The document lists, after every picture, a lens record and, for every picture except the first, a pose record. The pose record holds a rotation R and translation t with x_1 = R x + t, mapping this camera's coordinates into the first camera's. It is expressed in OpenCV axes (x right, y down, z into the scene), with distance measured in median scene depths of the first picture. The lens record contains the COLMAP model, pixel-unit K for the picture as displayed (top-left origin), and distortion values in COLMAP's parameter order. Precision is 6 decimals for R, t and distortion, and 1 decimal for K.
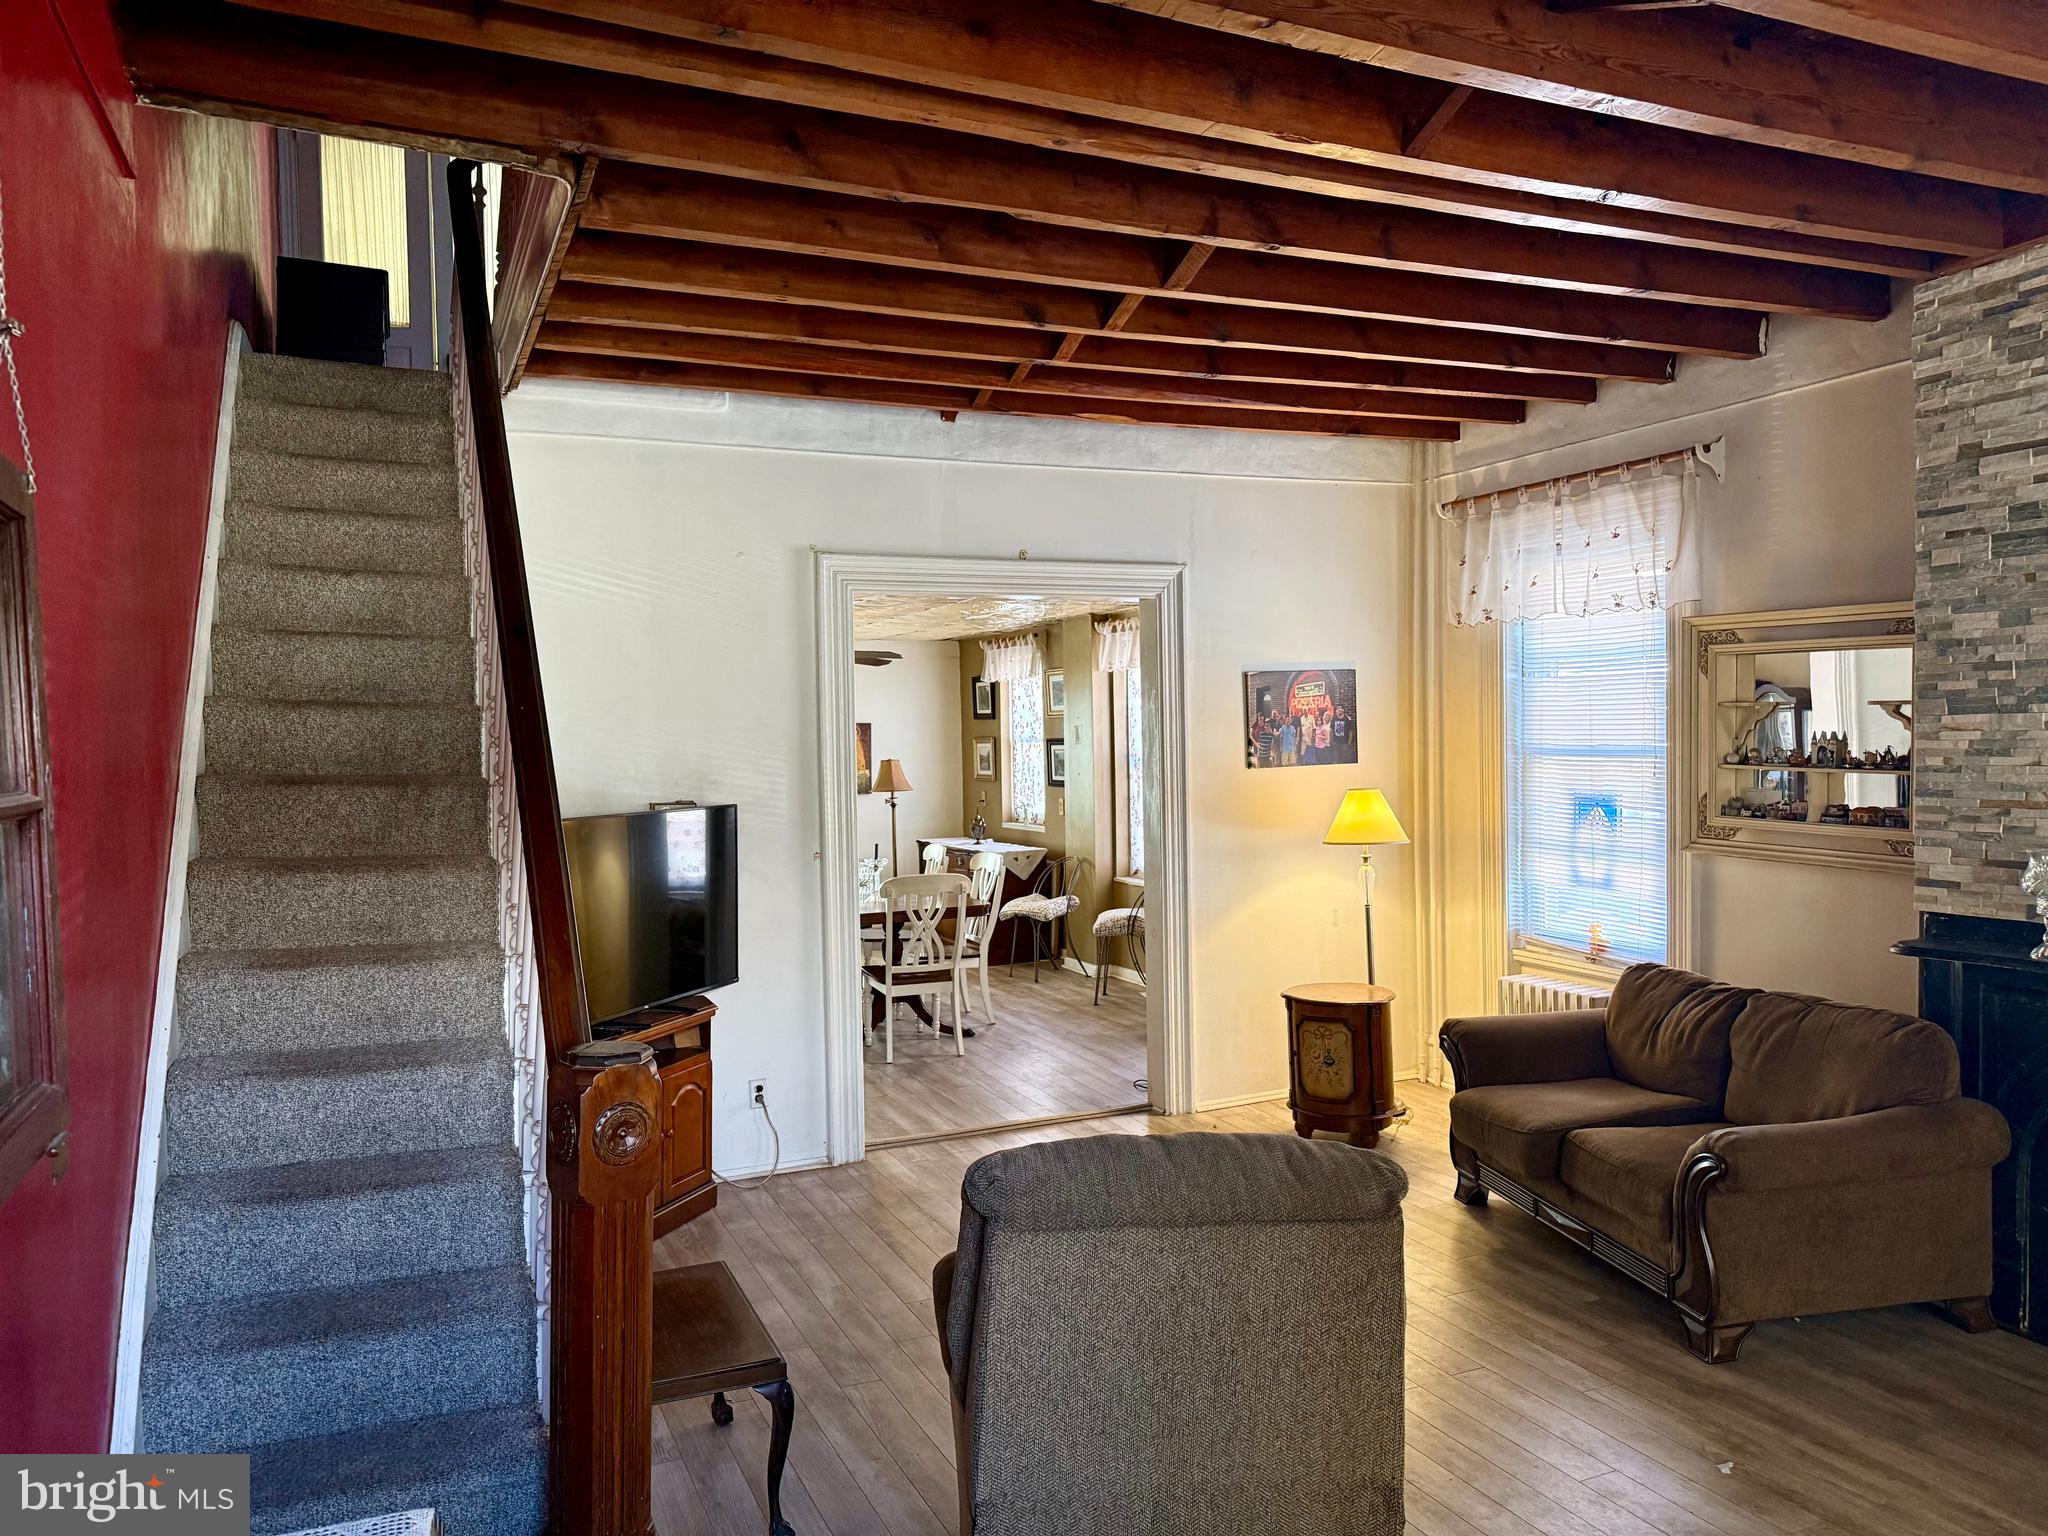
lens RADIAL K [[1431.6, 0, 1020.3], [0, 1431.6, 780.7], [0, 0, 1]] dist [0.079222, -0.103880]
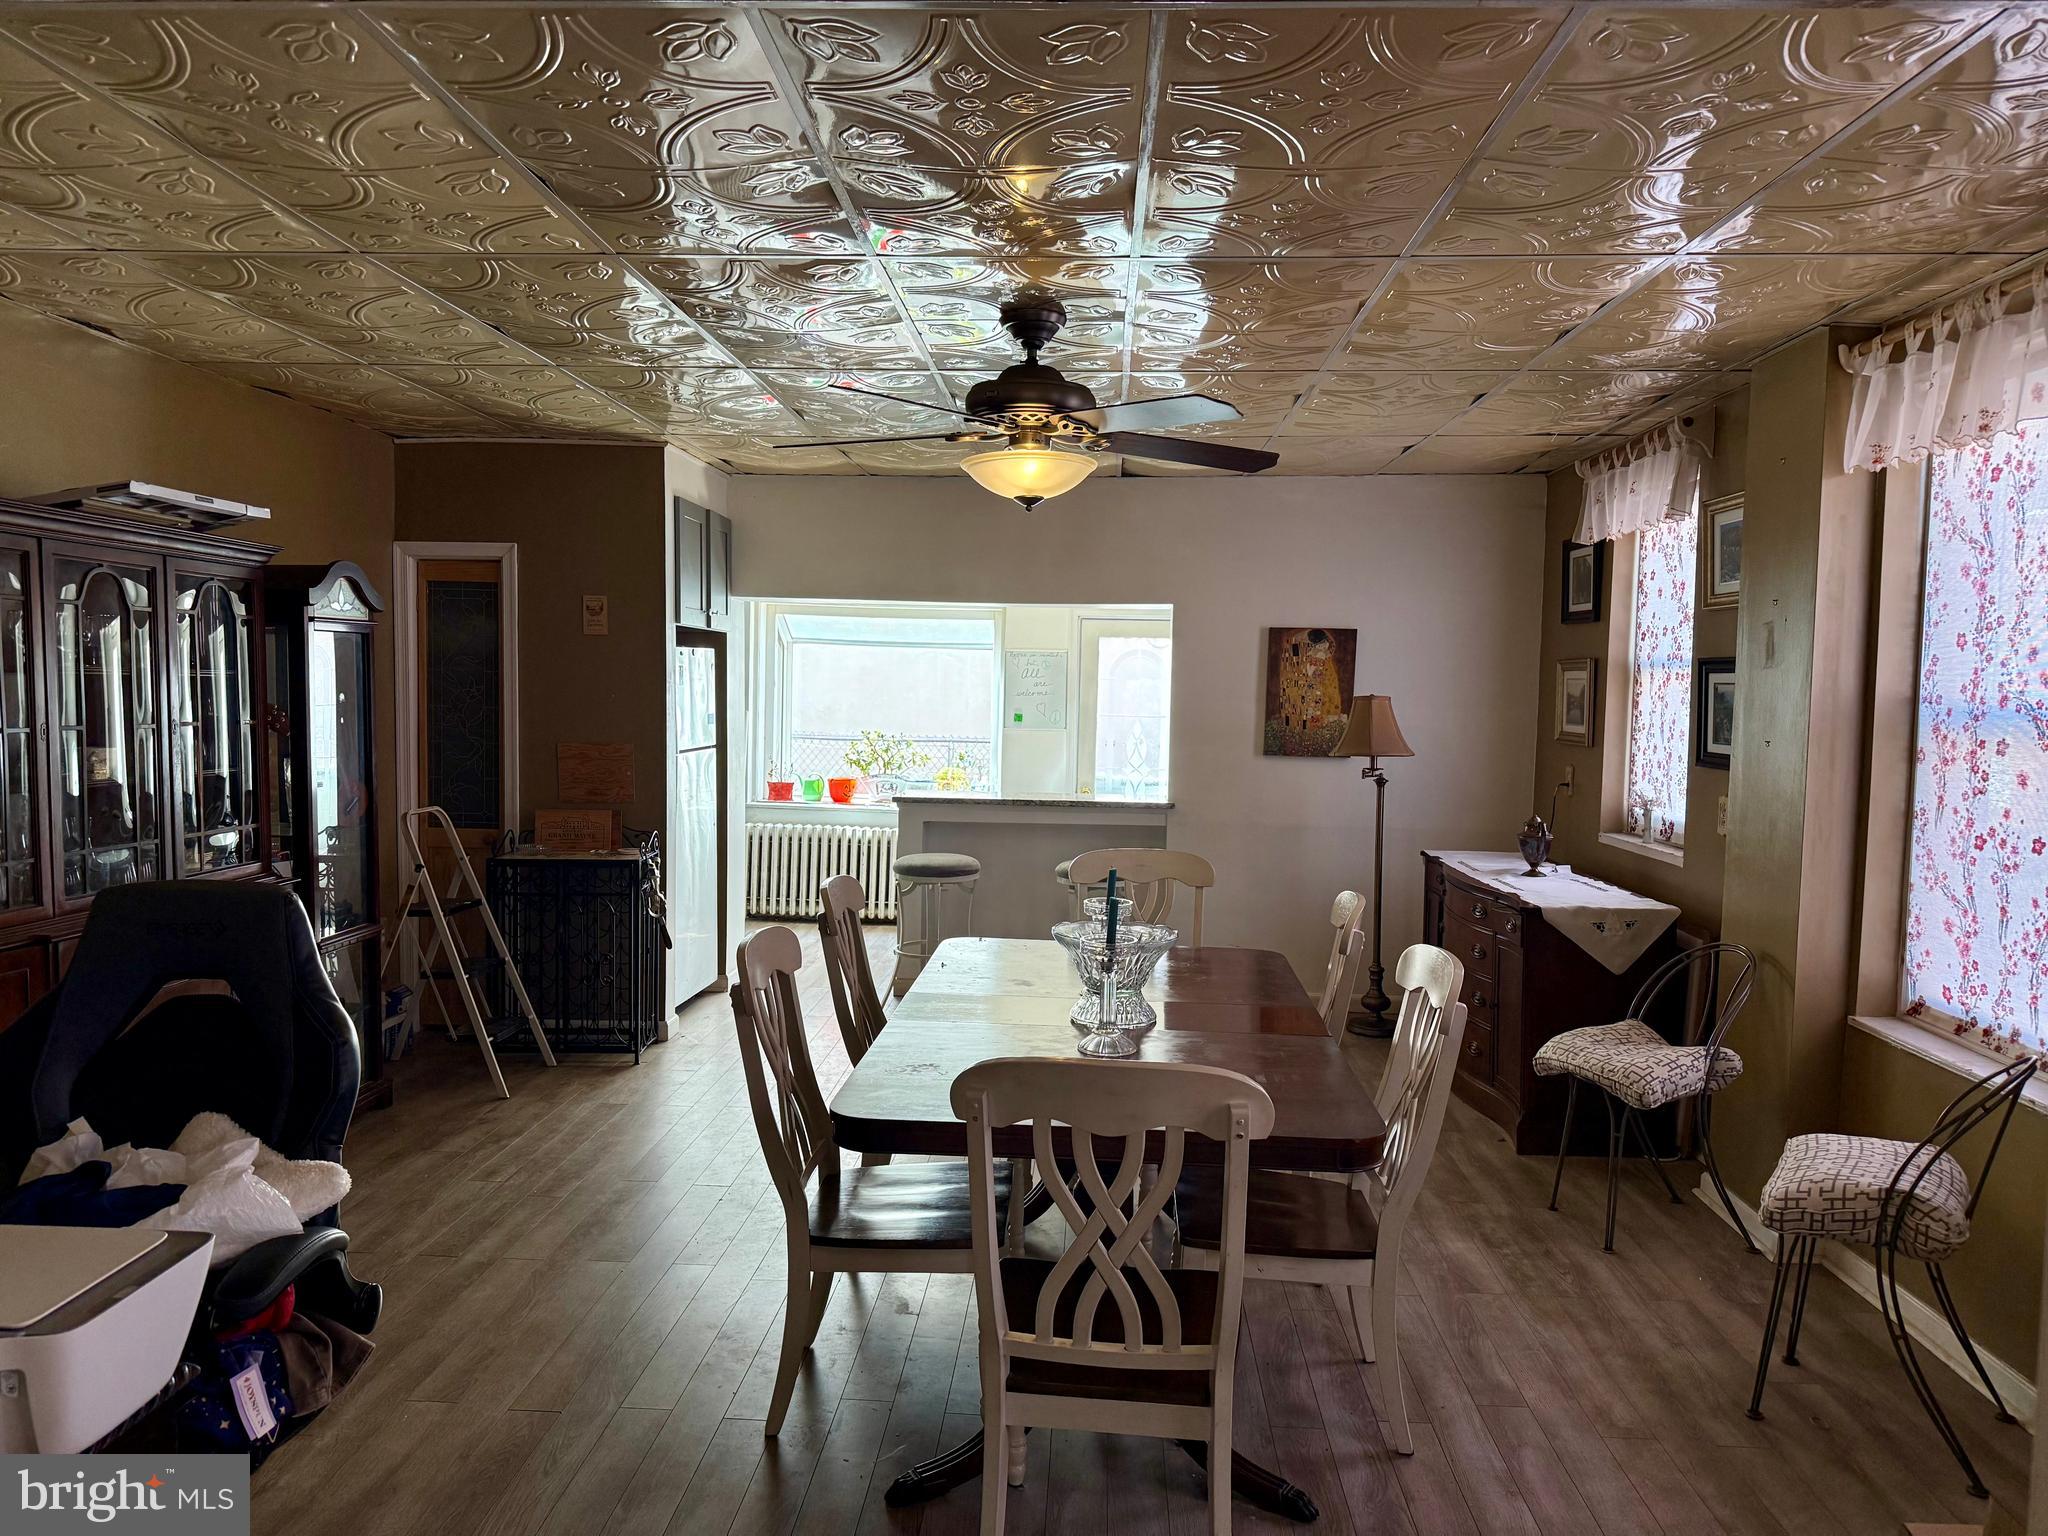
lens RADIAL K [[1431.6, 0, 1013.2], [0, 1431.6, 774.9], [0, 0, 1]] dist [0.079222, -0.103880]
pose [[0.889052, 0.062694, -0.453493, 0.057457], [-0.046619, 0.997827, 0.046553, -0.006980], [0.455426, -0.020247, 0.890043, 0.815593]]
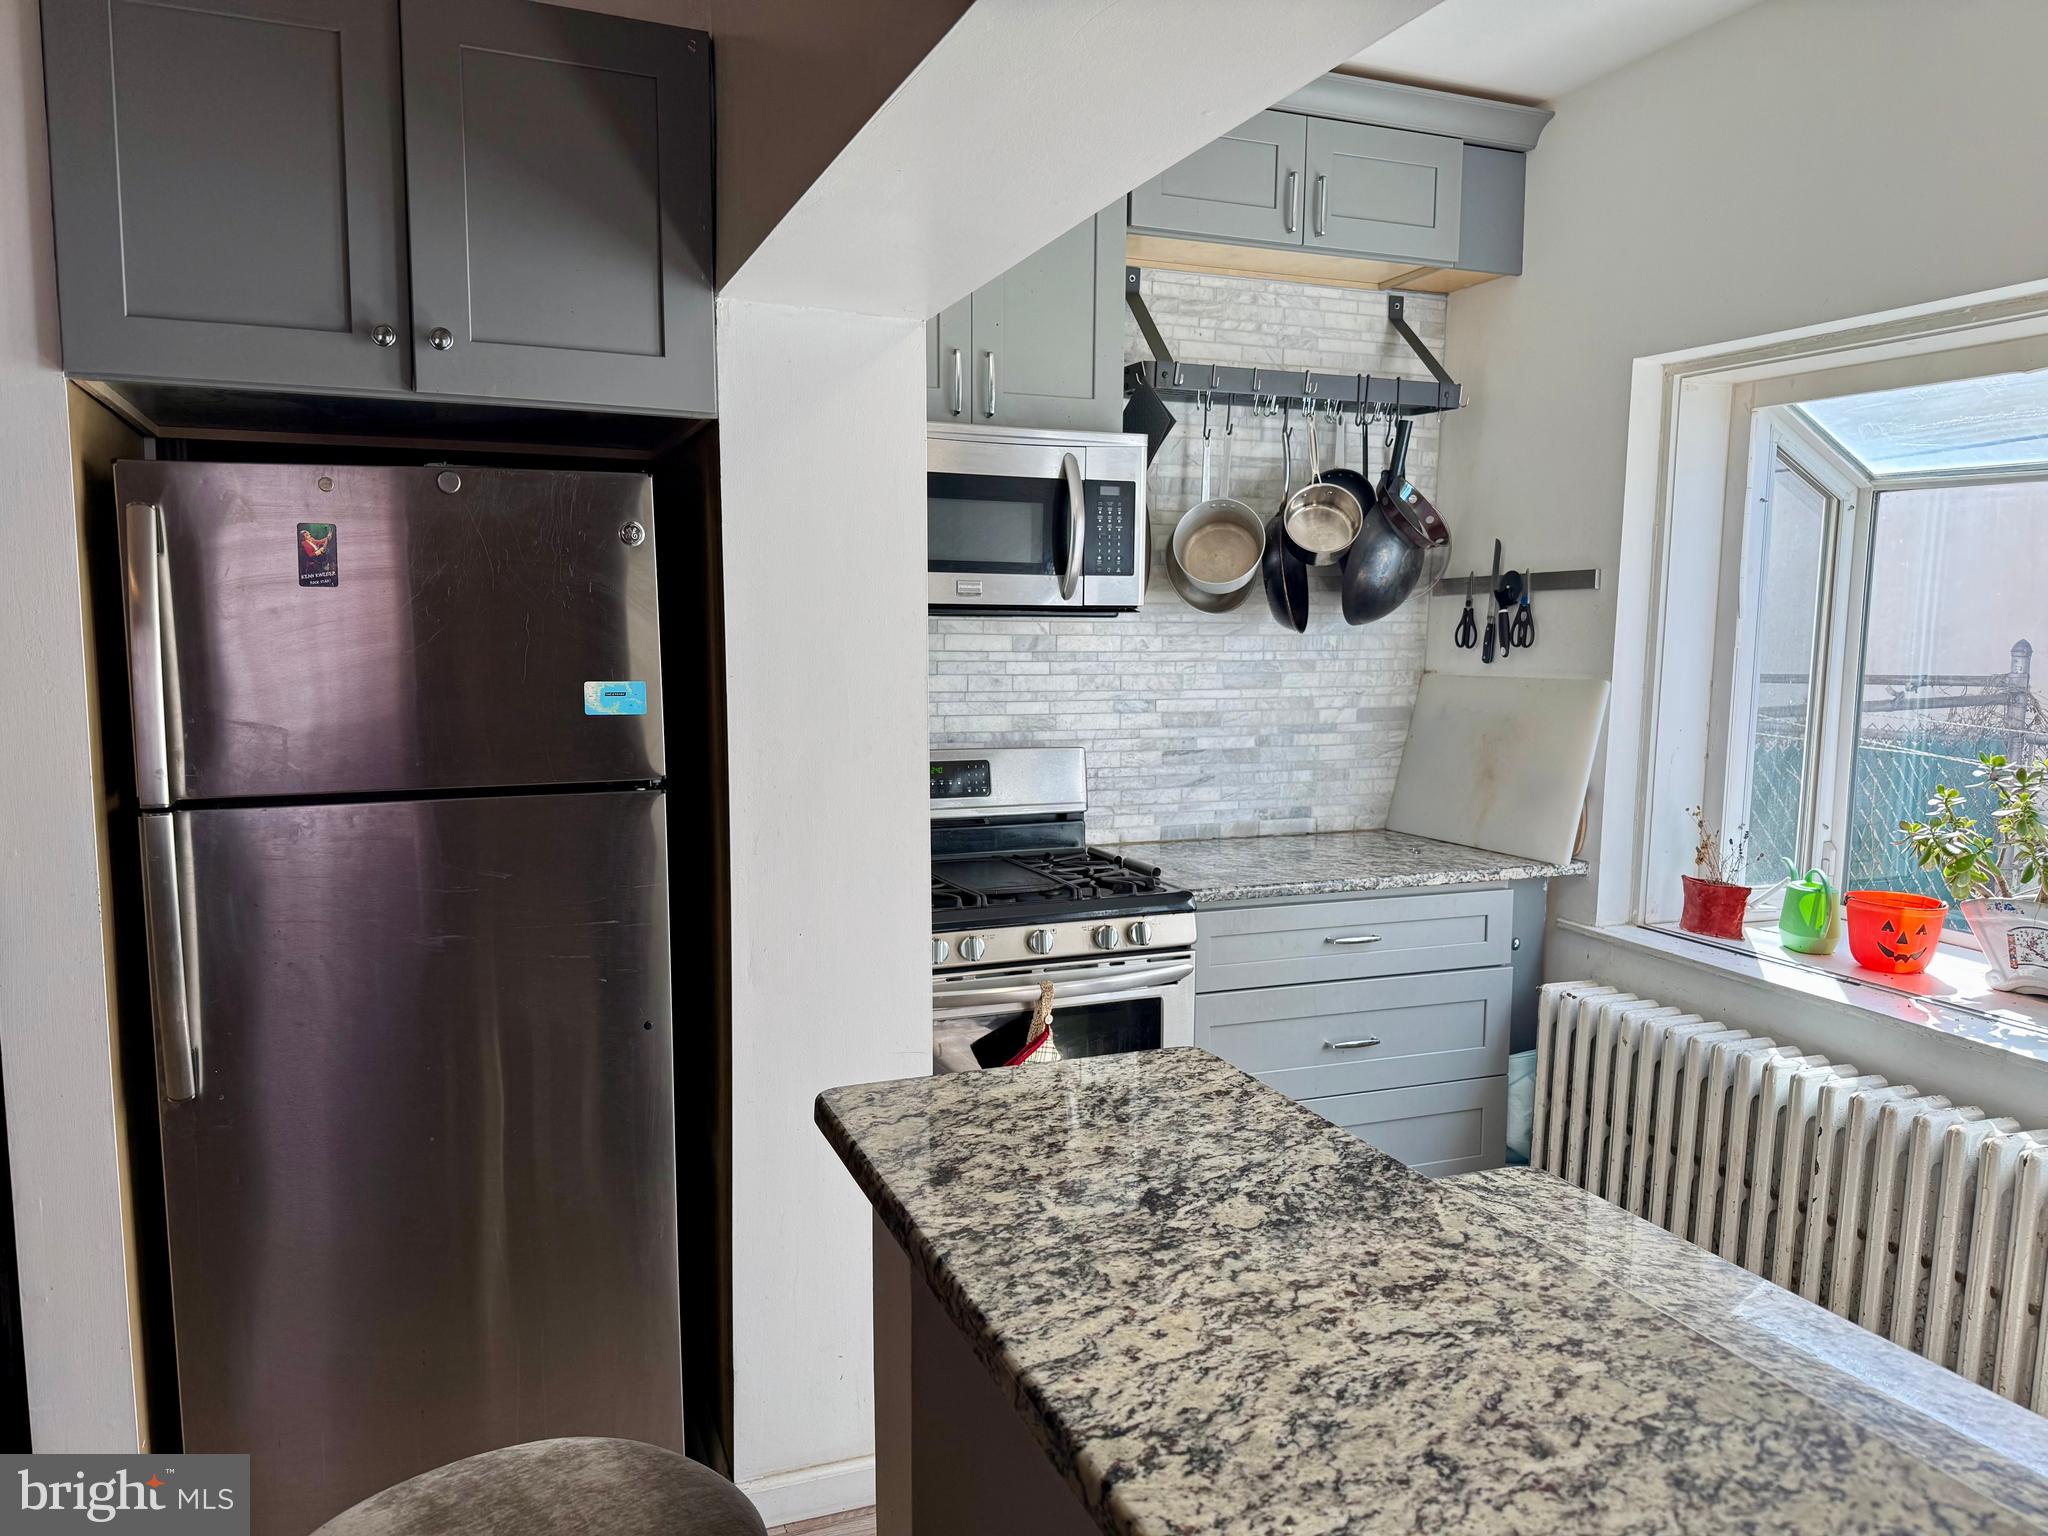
lens RADIAL K [[1431.6, 0, 1022.7], [0, 1431.6, 805.7], [0, 0, 1]] dist [0.079222, -0.103880]
pose [[-0.021487, 0.141637, -0.989685, -0.277468], [-0.036116, 0.989158, 0.142346, -0.013839], [0.999117, 0.038802, -0.016139, 1.726010]]
